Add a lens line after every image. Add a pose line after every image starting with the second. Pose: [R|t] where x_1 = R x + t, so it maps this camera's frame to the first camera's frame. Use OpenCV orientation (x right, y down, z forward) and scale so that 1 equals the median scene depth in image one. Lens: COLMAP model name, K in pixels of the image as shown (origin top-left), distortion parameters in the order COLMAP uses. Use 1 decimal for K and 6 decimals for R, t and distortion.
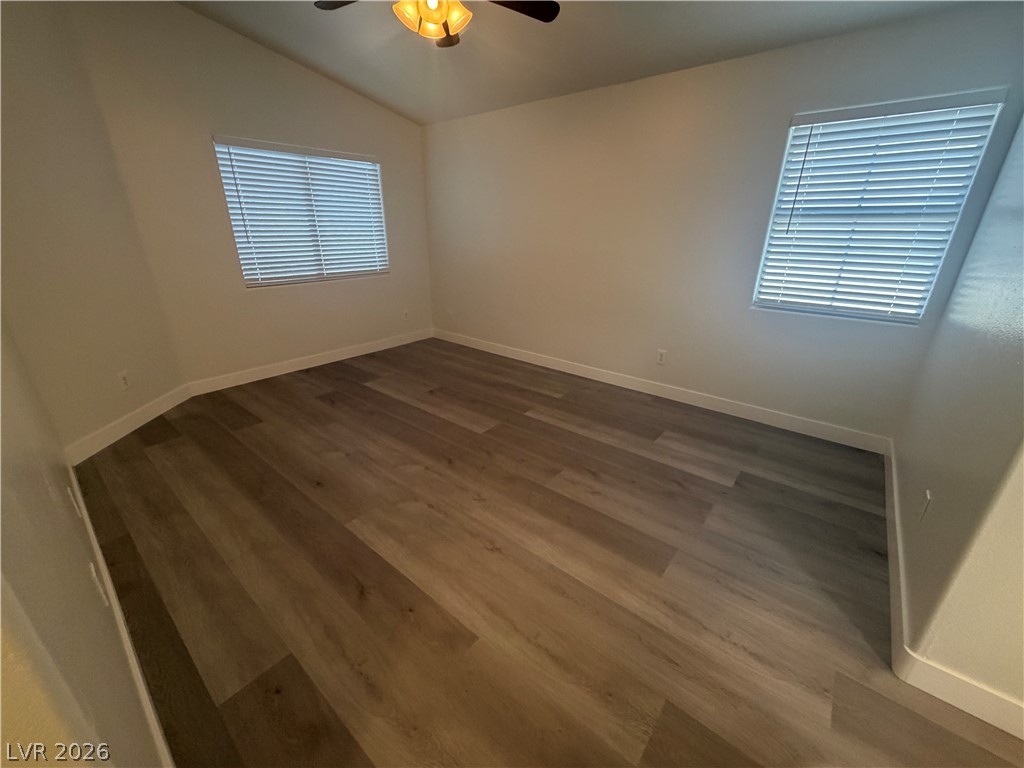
lens RADIAL K [[408.6, 0, 512.1], [0, 408.6, 384.9], [0, 0, 1]] dist [-0.001517, 0.000843]
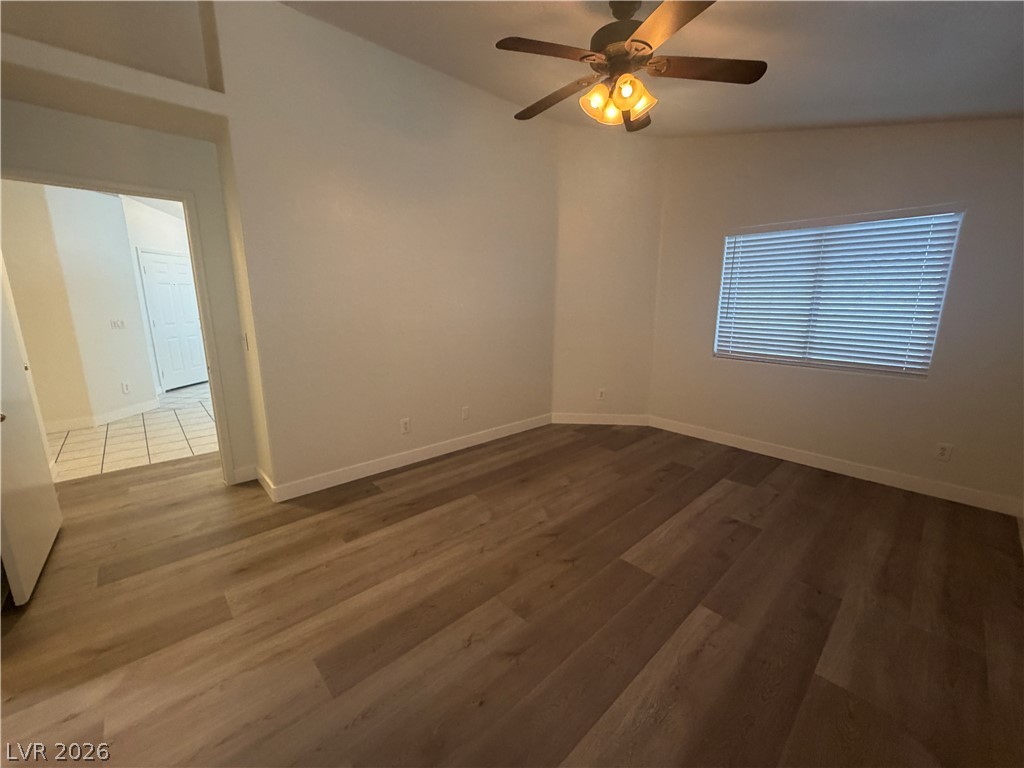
lens RADIAL K [[408.6, 0, 507.8], [0, 408.6, 385.3], [0, 0, 1]] dist [-0.001517, 0.000843]
pose [[-0.141180, 0.198782, -0.969822, 0.753521], [-0.365049, 0.900148, 0.237642, -0.332879], [0.920222, 0.387582, -0.054518, 0.845600]]
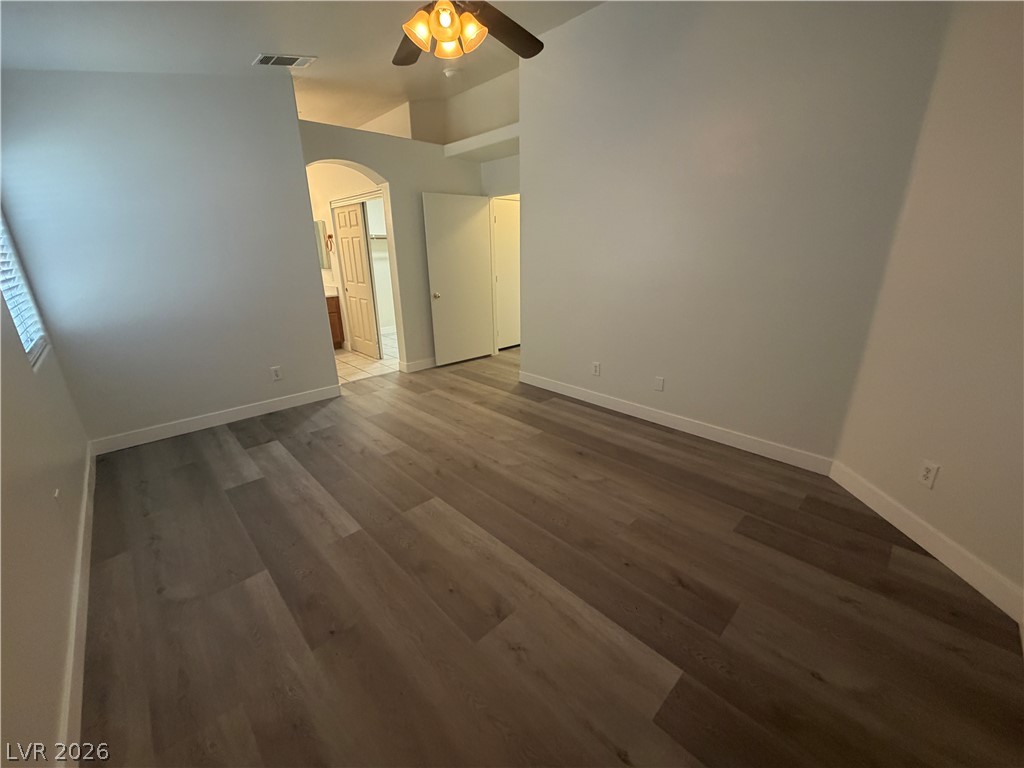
lens RADIAL K [[408.6, 0, 510.4], [0, 408.6, 383.1], [0, 0, 1]] dist [-0.001517, 0.000843]
pose [[-0.992949, -0.032391, 0.114029, -0.371383], [0.047556, 0.772292, 0.633485, -0.691105], [-0.108582, 0.634441, -0.765306, 1.737636]]
